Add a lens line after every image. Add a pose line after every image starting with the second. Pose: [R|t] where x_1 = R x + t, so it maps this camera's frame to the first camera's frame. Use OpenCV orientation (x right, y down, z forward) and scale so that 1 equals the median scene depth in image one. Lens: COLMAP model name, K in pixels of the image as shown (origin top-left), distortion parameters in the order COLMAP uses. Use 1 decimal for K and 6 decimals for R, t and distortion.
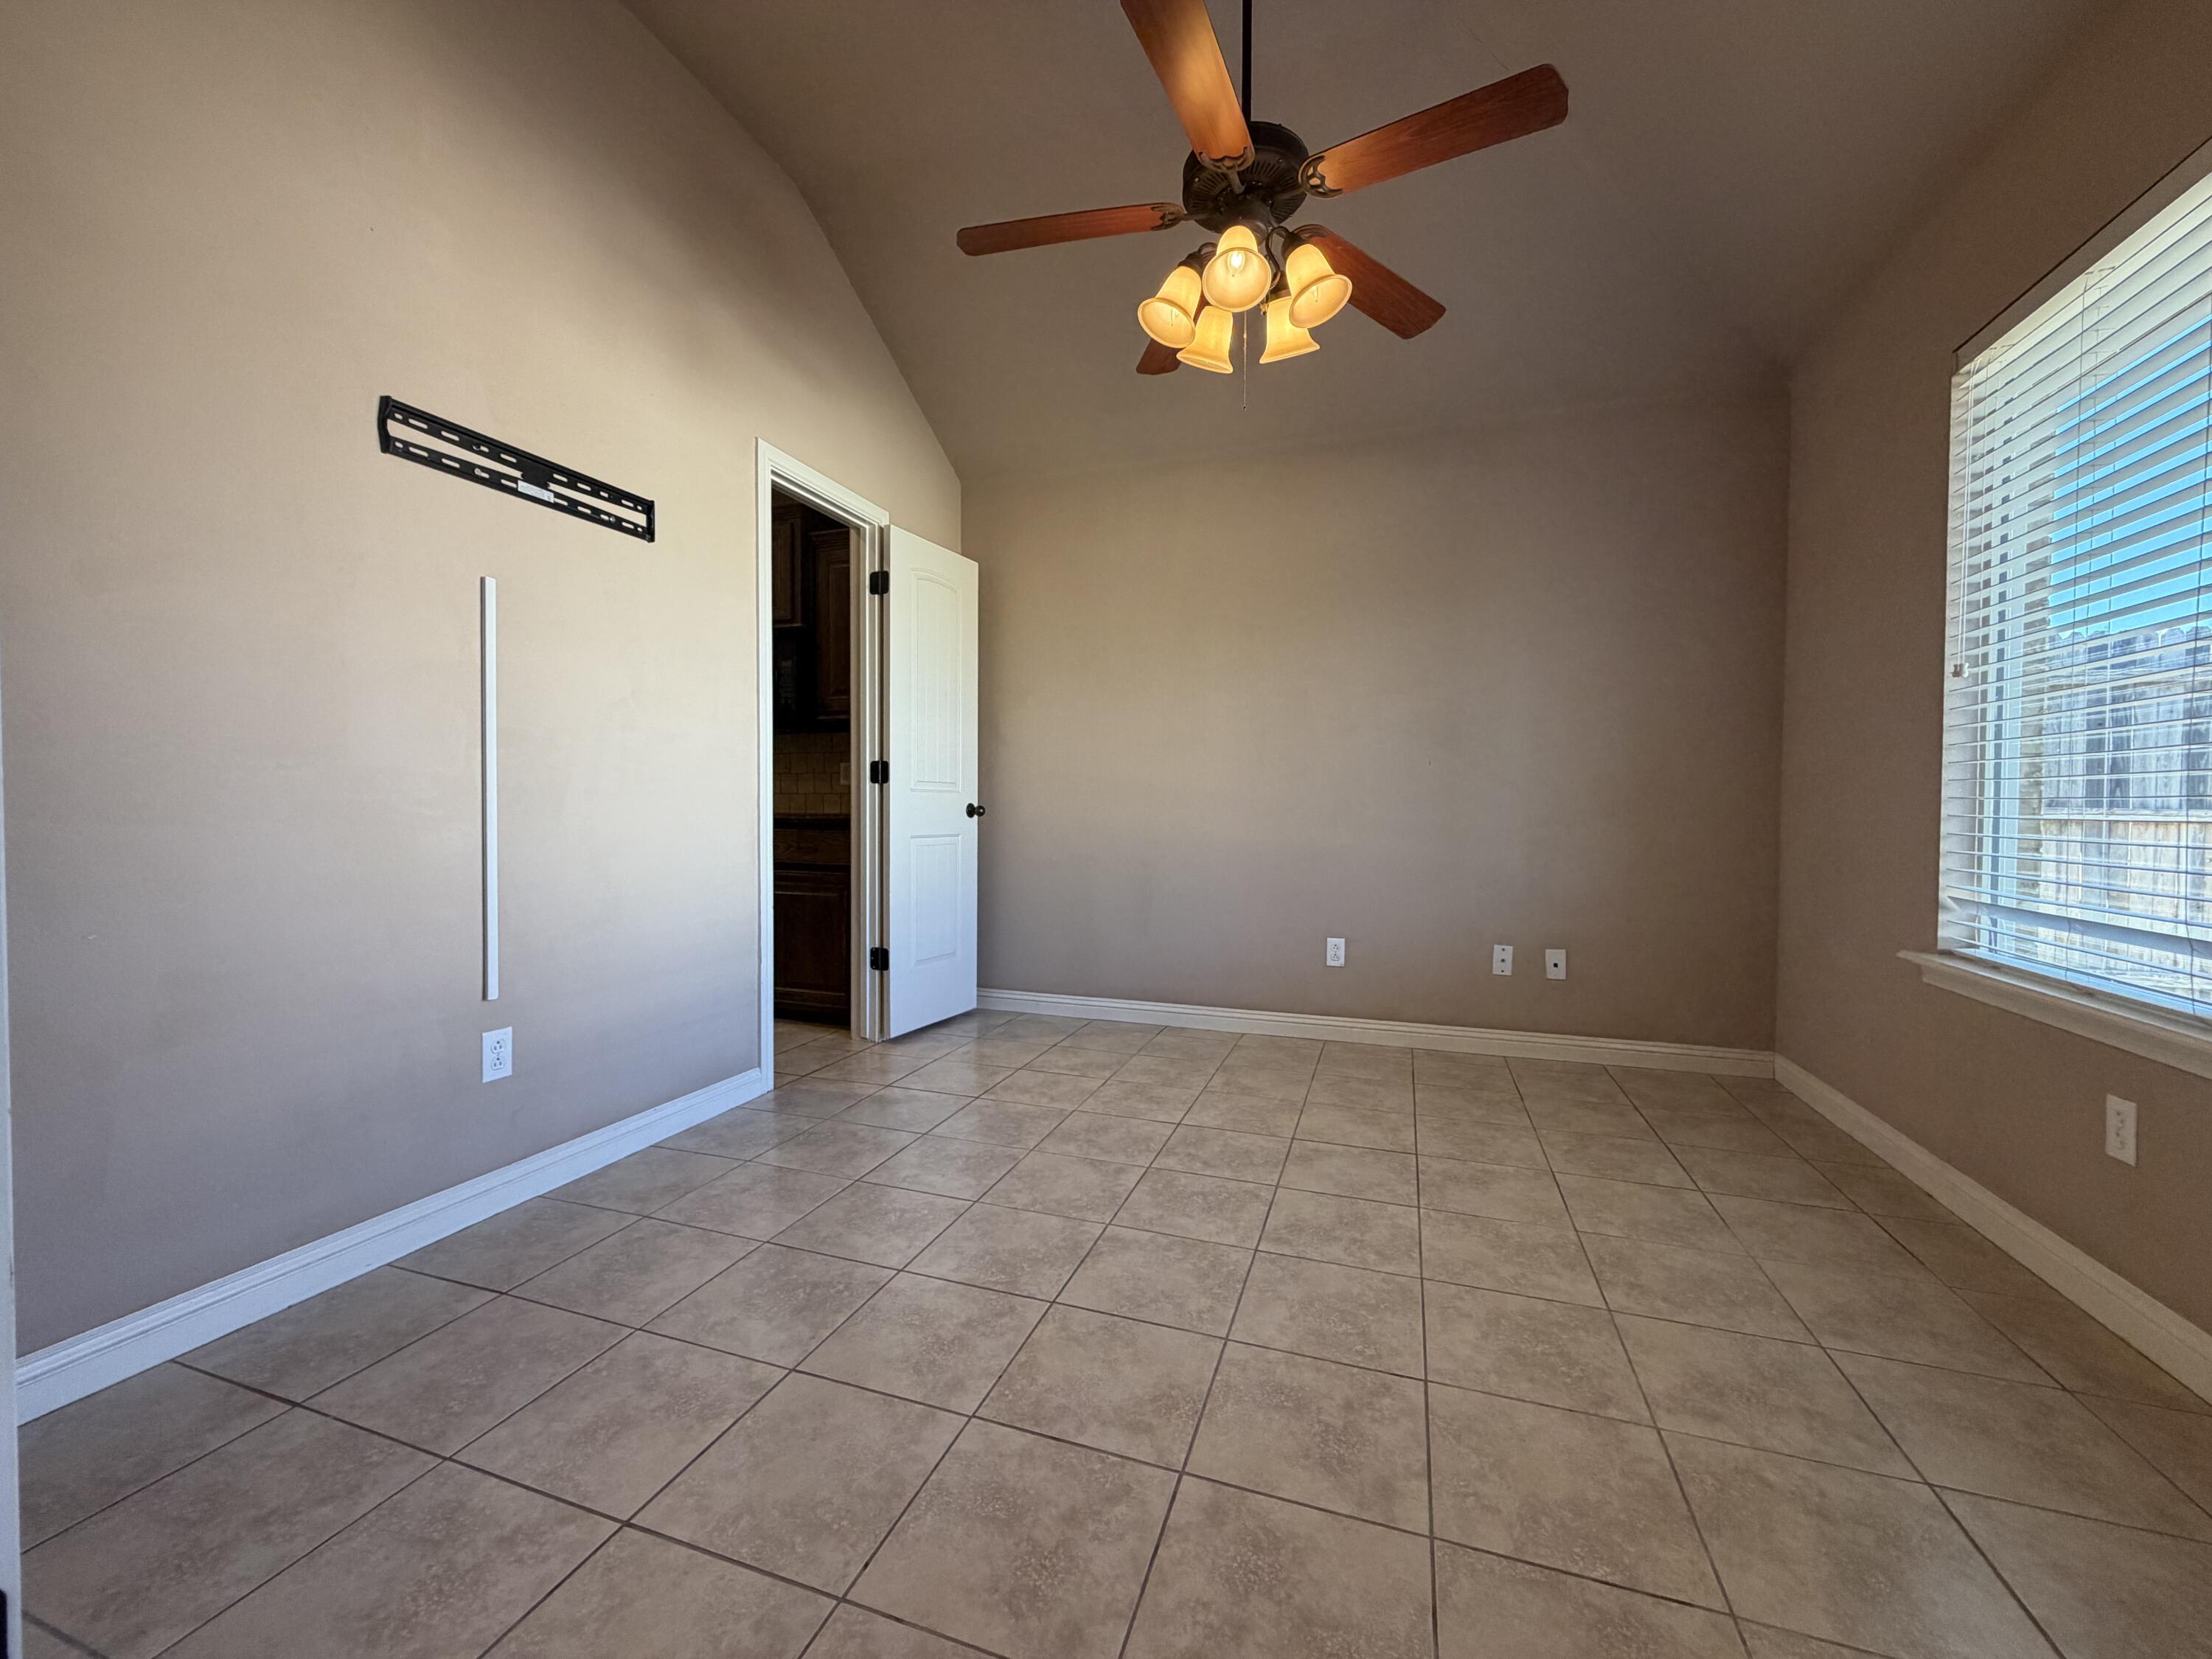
lens RADIAL K [[879.6, 0, 1102.1], [0, 879.6, 821.4], [0, 0, 1]] dist [-0.000151, 0.000042]
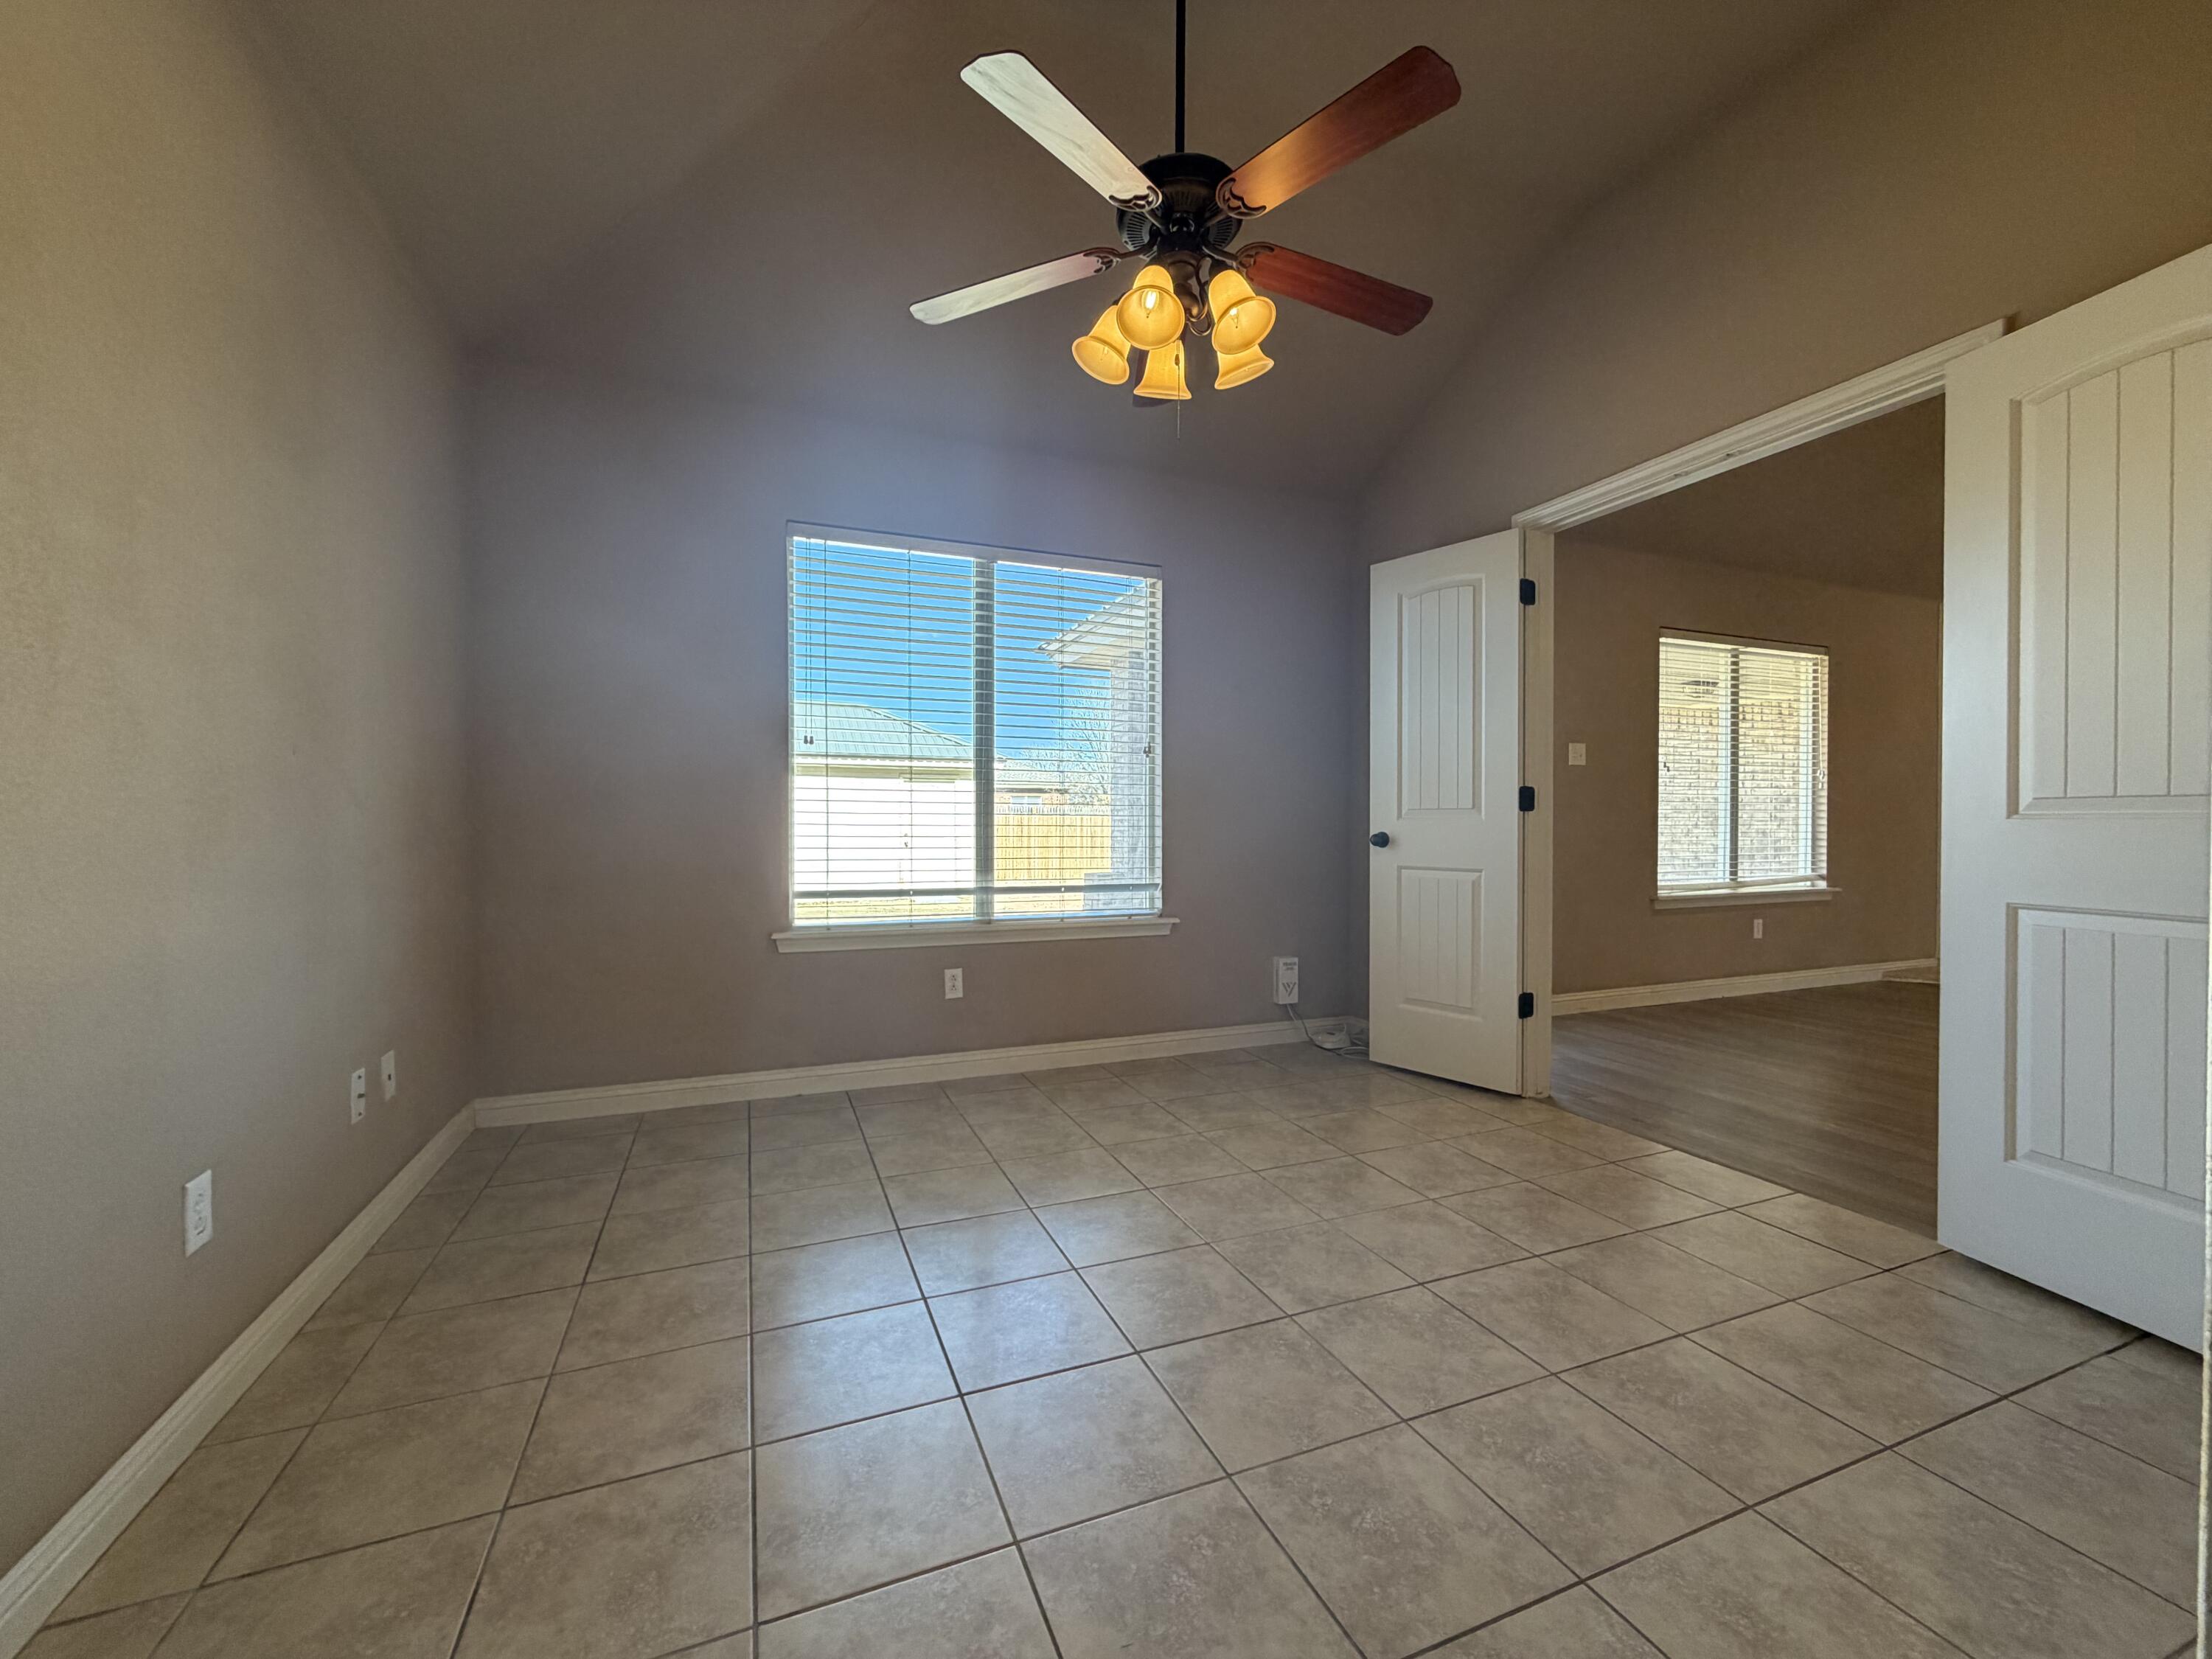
lens RADIAL K [[879.6, 0, 1110.6], [0, 879.6, 825.3], [0, 0, 1]] dist [-0.000151, 0.000042]
pose [[-0.660012, -0.008916, 0.751202, -0.598716], [0.005780, 0.999840, 0.016945, -0.054173], [-0.751233, 0.015525, -0.659855, 1.927396]]
